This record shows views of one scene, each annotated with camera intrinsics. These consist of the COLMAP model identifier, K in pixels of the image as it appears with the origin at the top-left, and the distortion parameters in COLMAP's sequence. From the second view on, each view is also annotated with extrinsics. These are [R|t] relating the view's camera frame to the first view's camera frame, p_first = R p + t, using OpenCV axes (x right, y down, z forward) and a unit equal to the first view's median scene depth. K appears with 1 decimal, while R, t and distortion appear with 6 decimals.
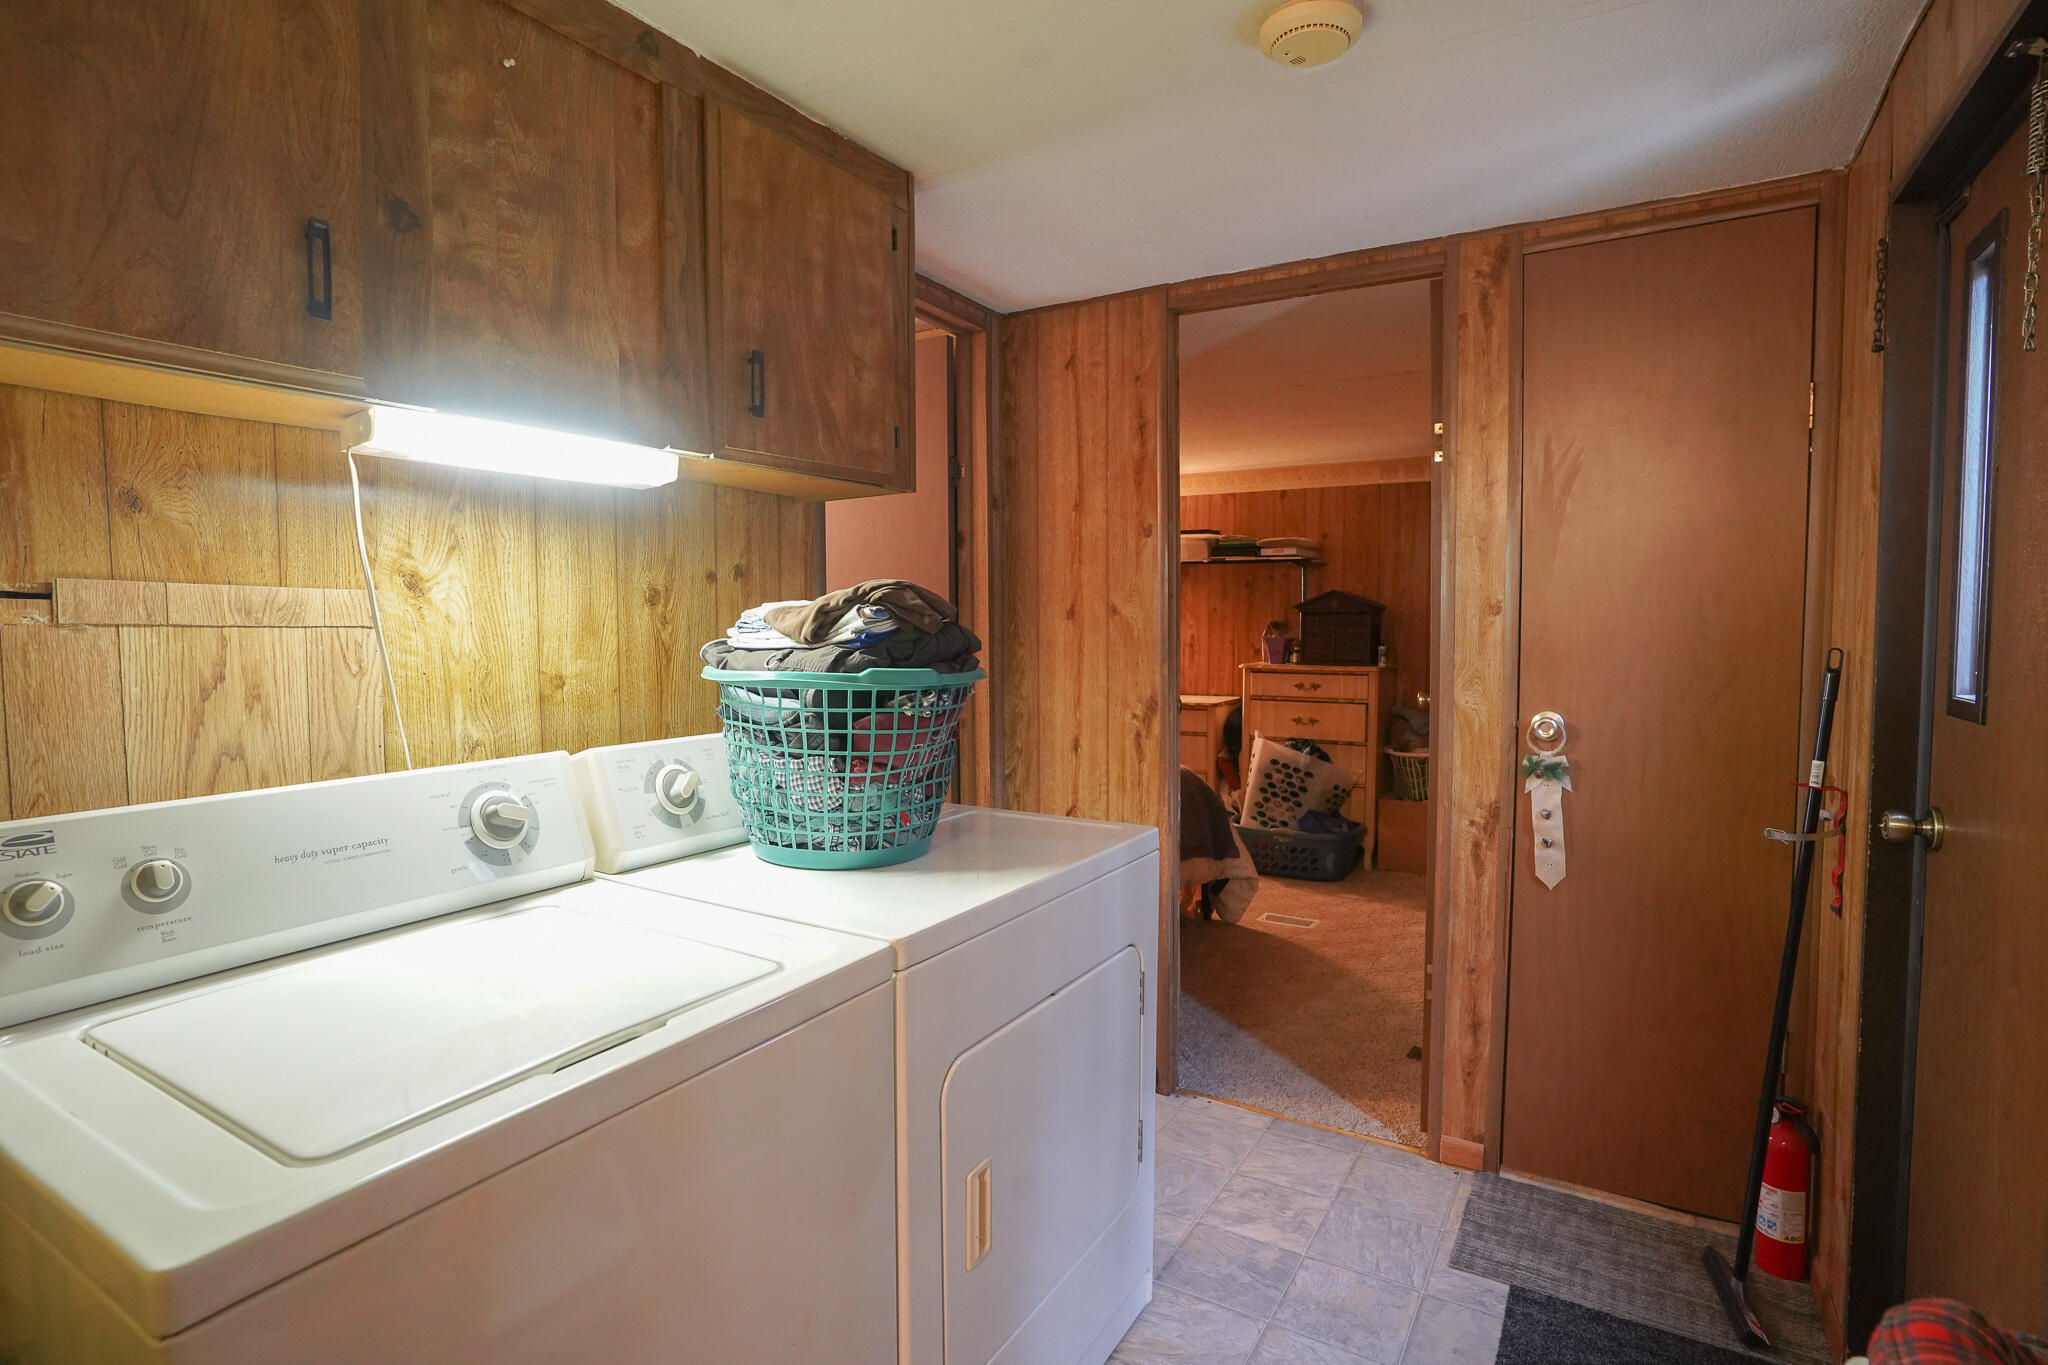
lens RADIAL K [[995.9, 0, 1024.0], [0, 995.9, 682.5], [0, 0, 1]] dist [-0.000122, -0.000042]
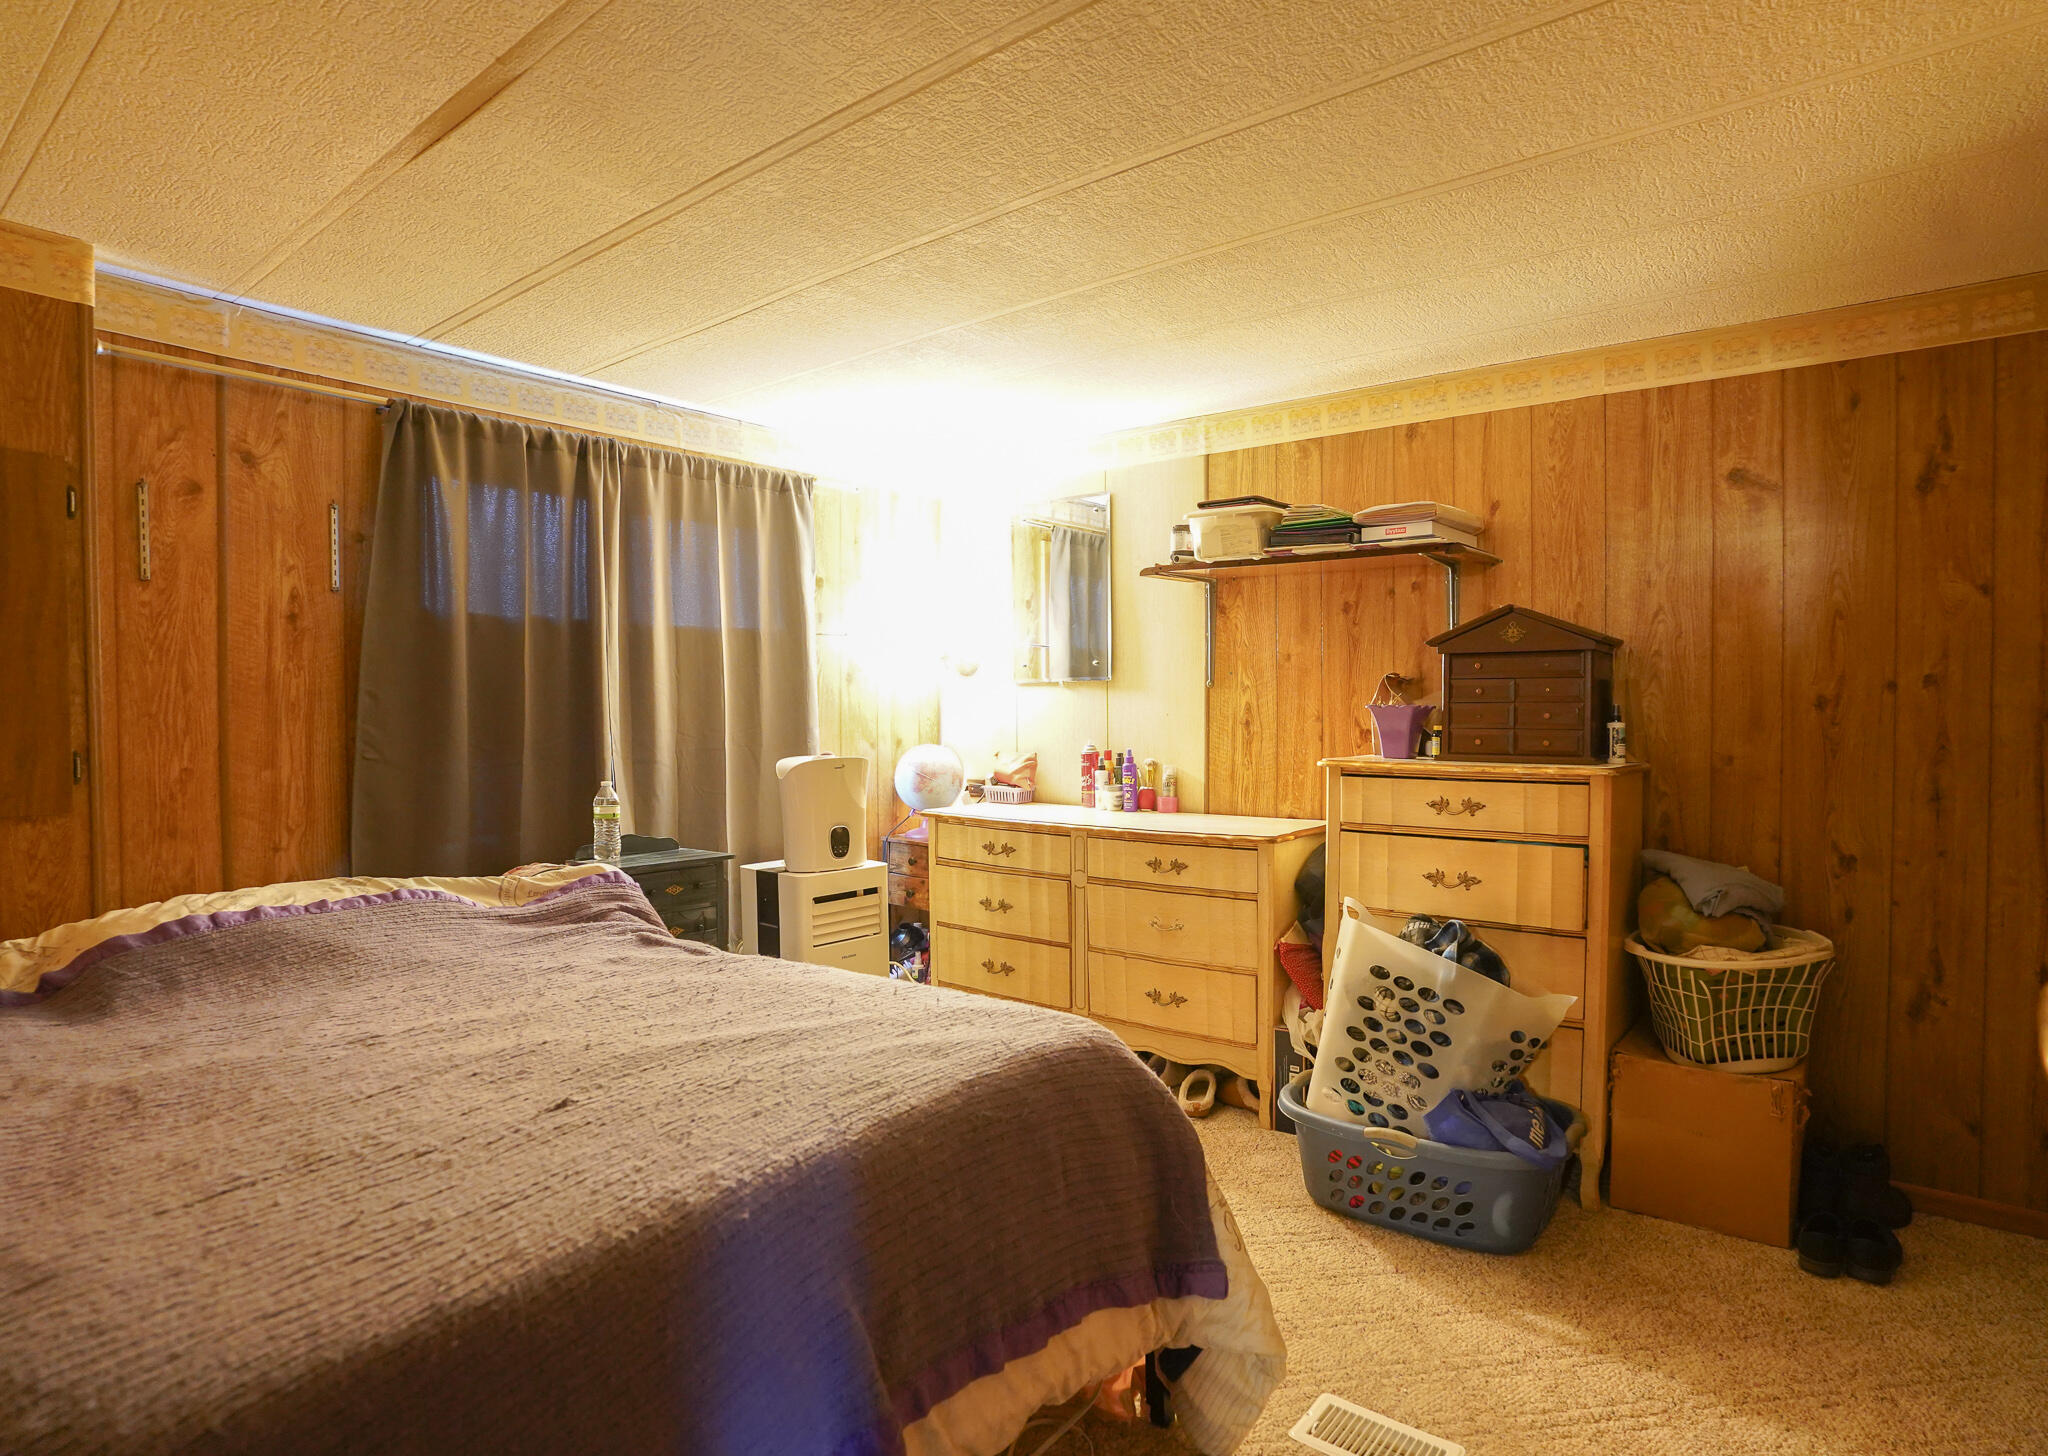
lens RADIAL K [[1078.9, 0, 1065.7], [0, 1078.9, 732.2], [0, 0, 1]] dist [-0.034563, 0.000450]
pose [[0.993763, 0.002756, -0.111481, 0.156305], [-0.007082, 0.999236, -0.038424, -0.010442], [0.111290, 0.038974, 0.993023, 0.468458]]
